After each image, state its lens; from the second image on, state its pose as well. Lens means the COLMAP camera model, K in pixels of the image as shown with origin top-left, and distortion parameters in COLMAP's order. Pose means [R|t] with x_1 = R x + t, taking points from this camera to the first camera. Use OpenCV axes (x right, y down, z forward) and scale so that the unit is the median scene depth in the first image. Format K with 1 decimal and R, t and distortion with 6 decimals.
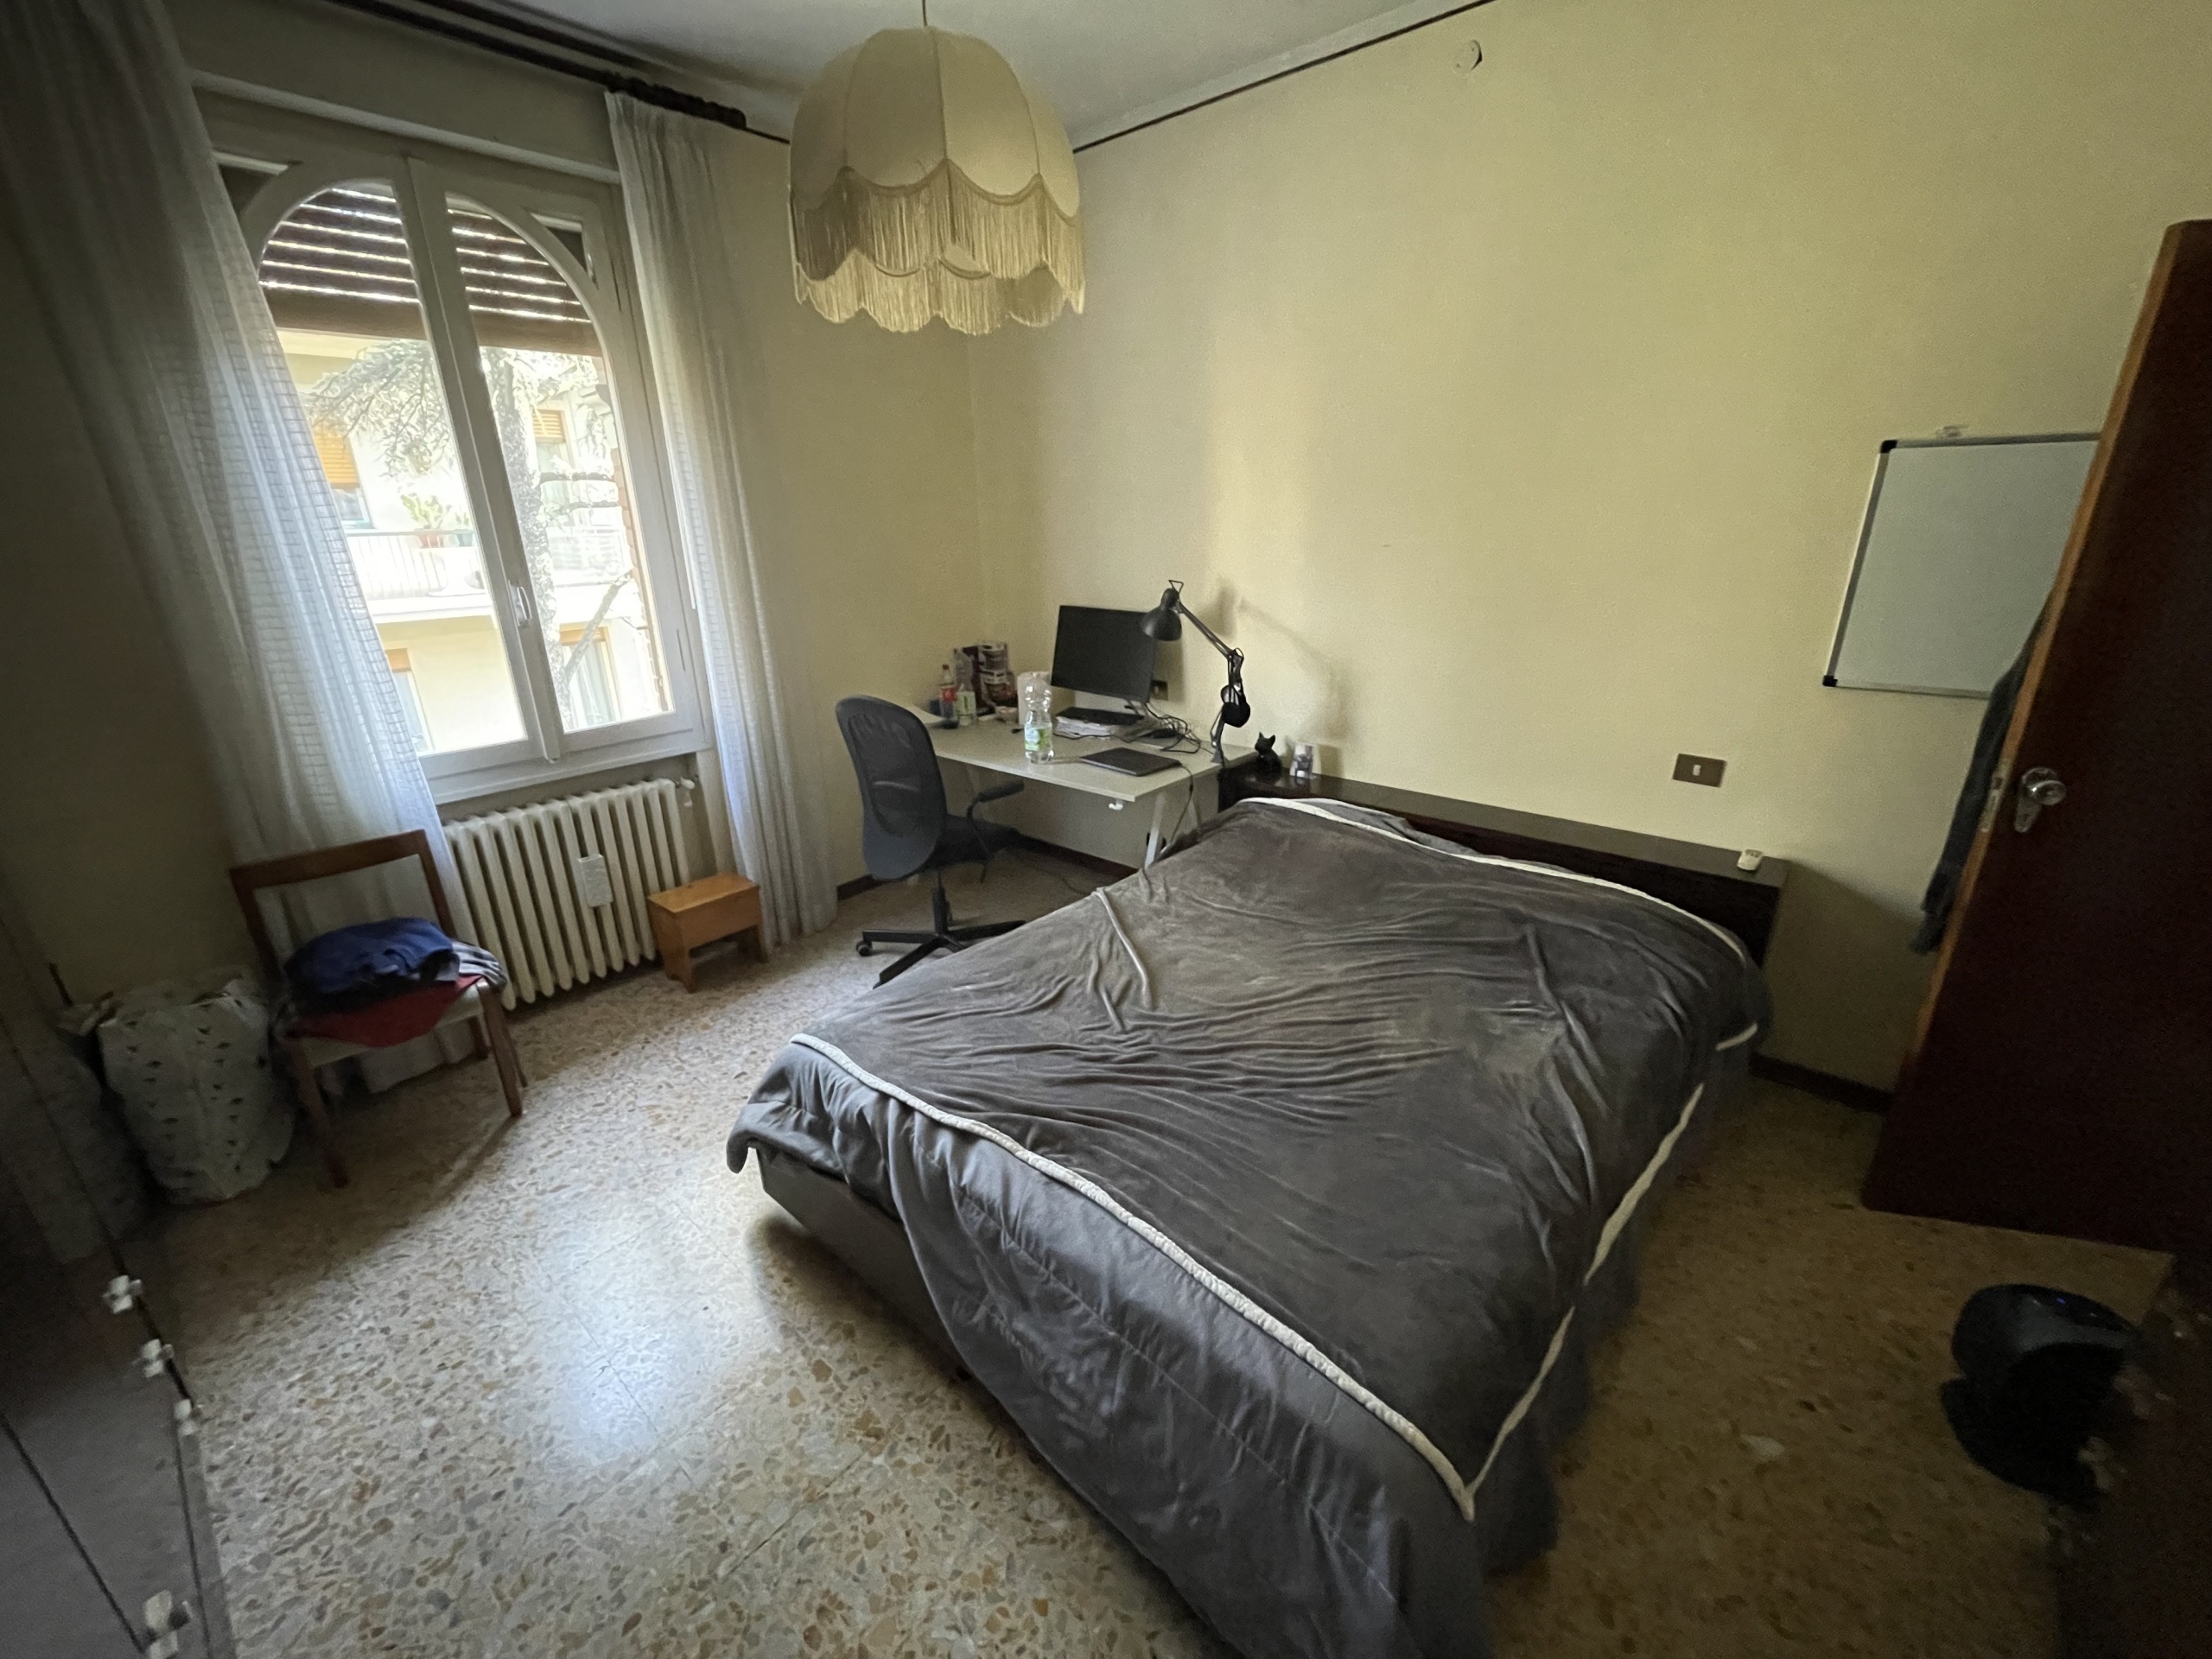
lens RADIAL K [[893.1, 0, 1117.0], [0, 893.1, 824.1], [0, 0, 1]] dist [-0.004444, 0.000490]
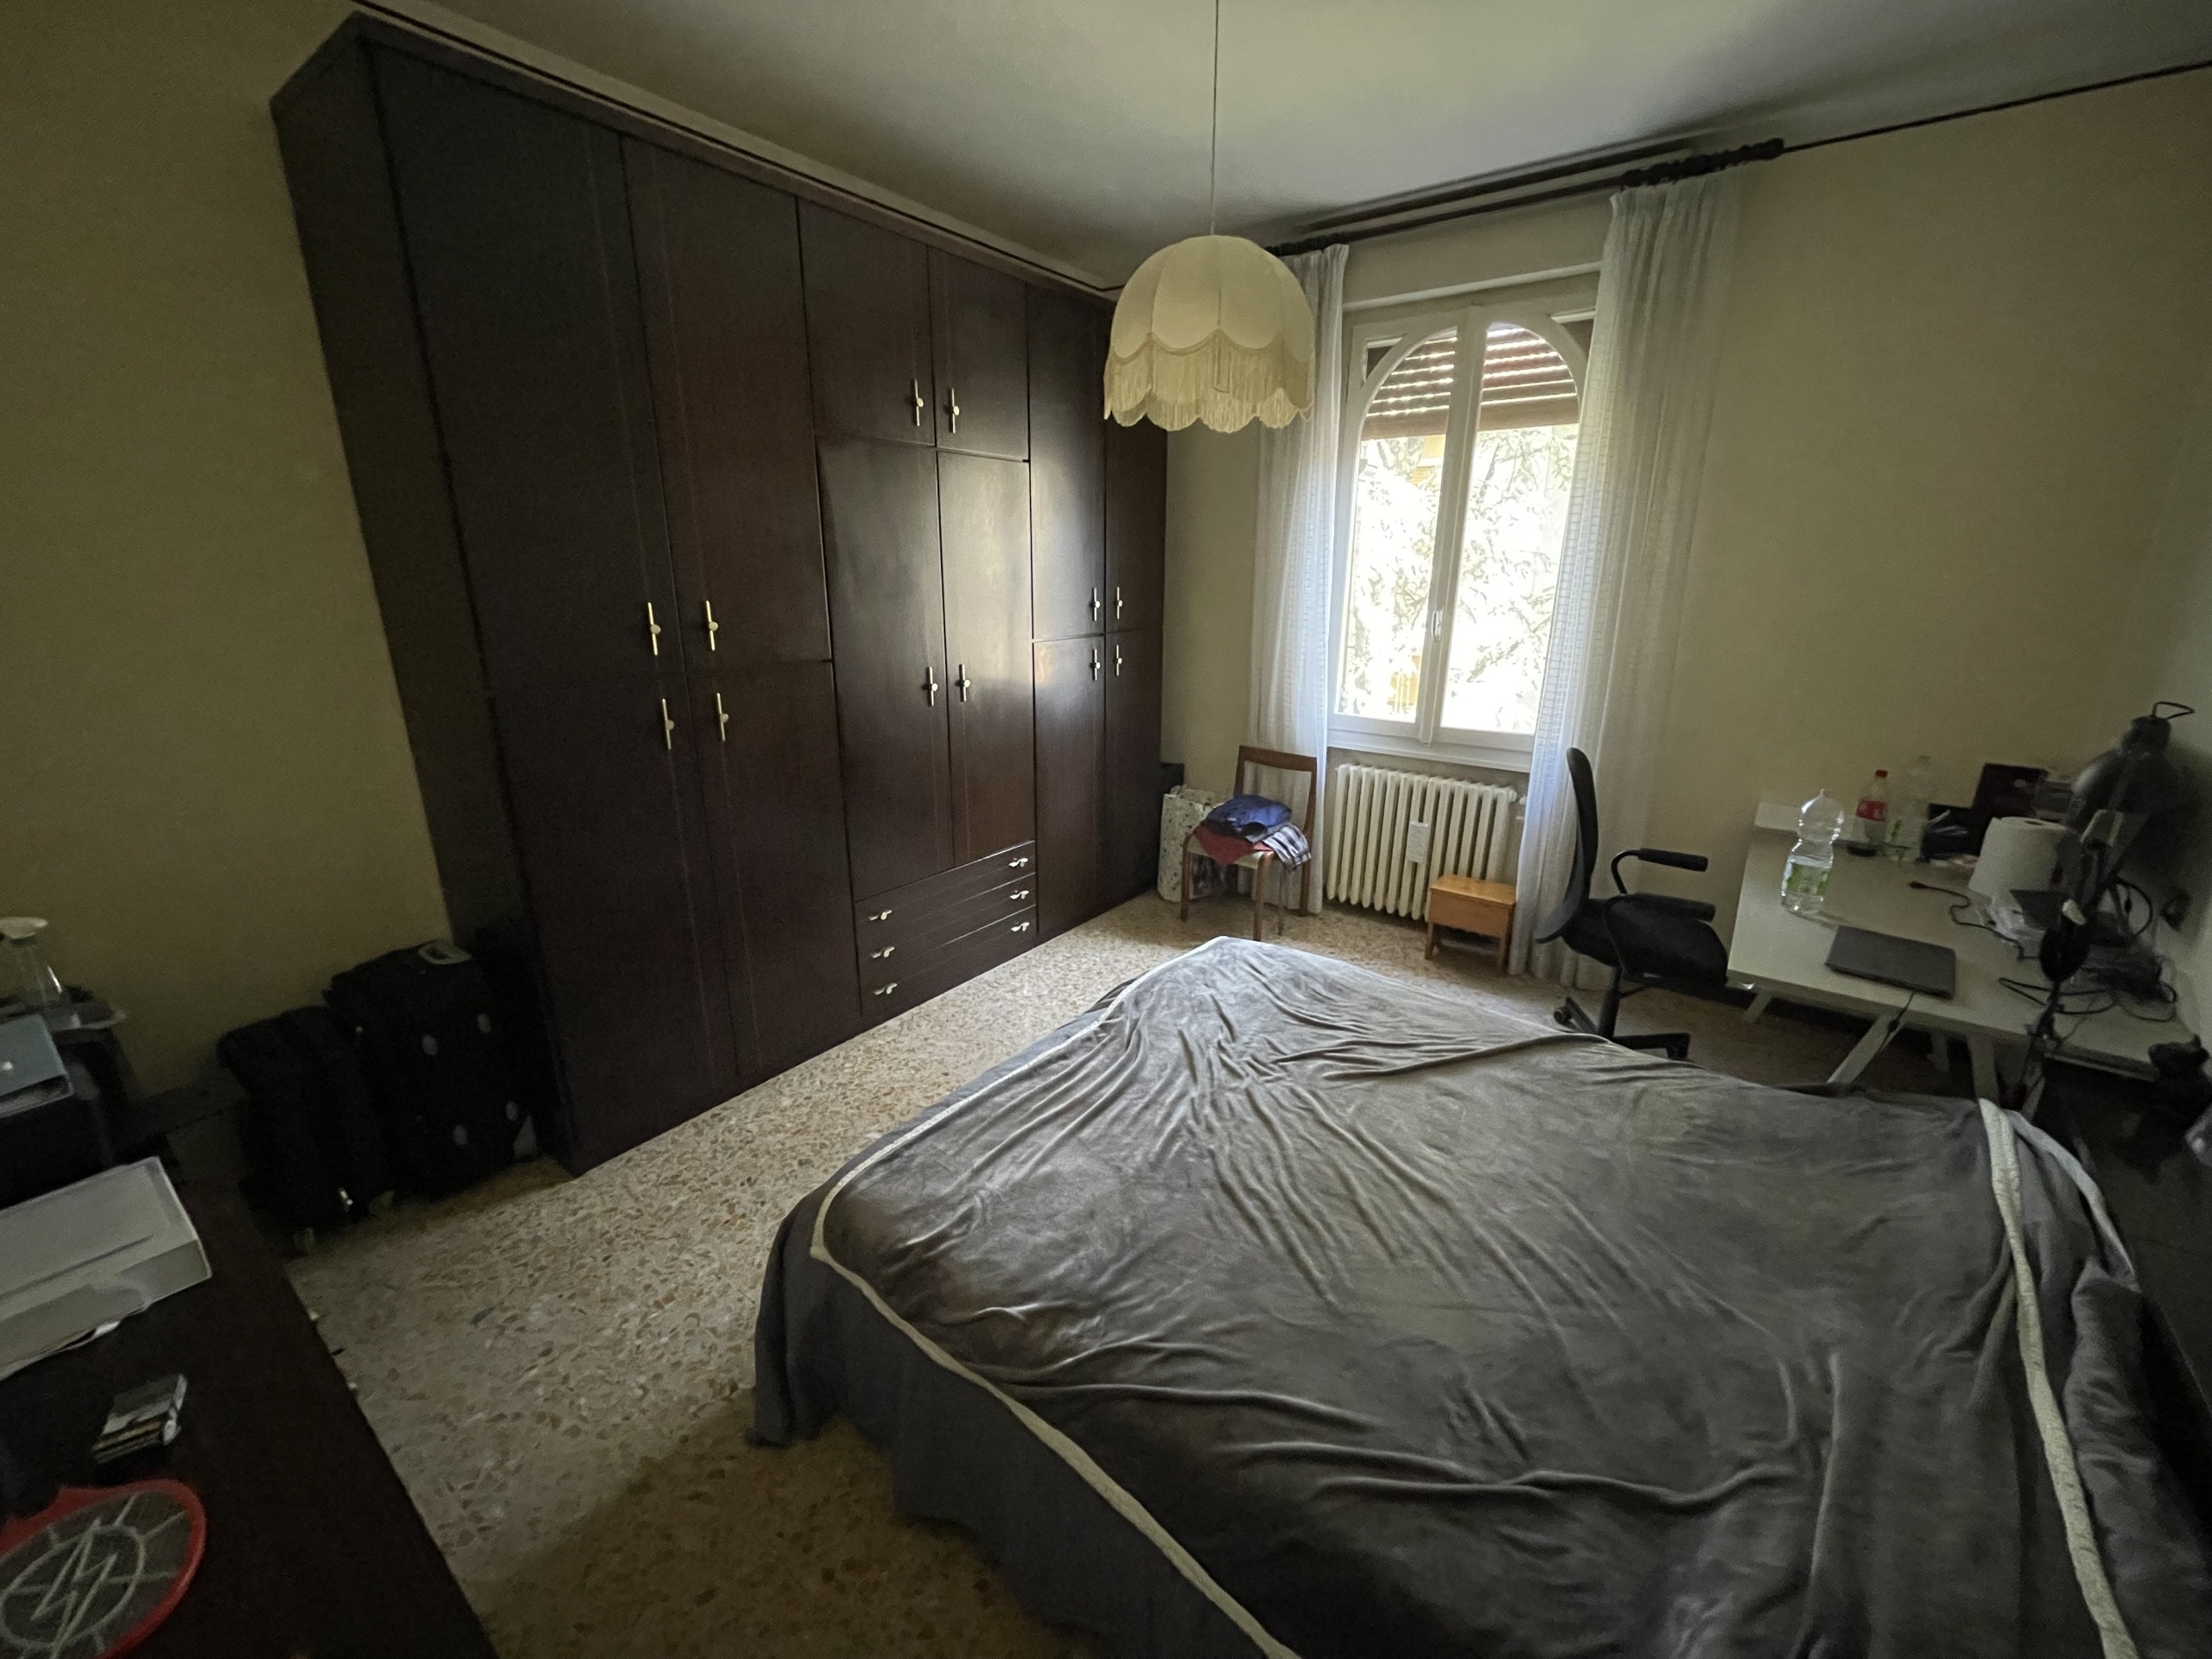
lens RADIAL K [[893.1, 0, 1117.2], [0, 893.1, 831.6], [0, 0, 1]] dist [-0.004444, 0.000490]
pose [[0.088325, 0.312974, -0.945646, 0.684138], [-0.337660, 0.902554, 0.267174, -0.173115], [0.937115, 0.295708, 0.185397, 0.425698]]
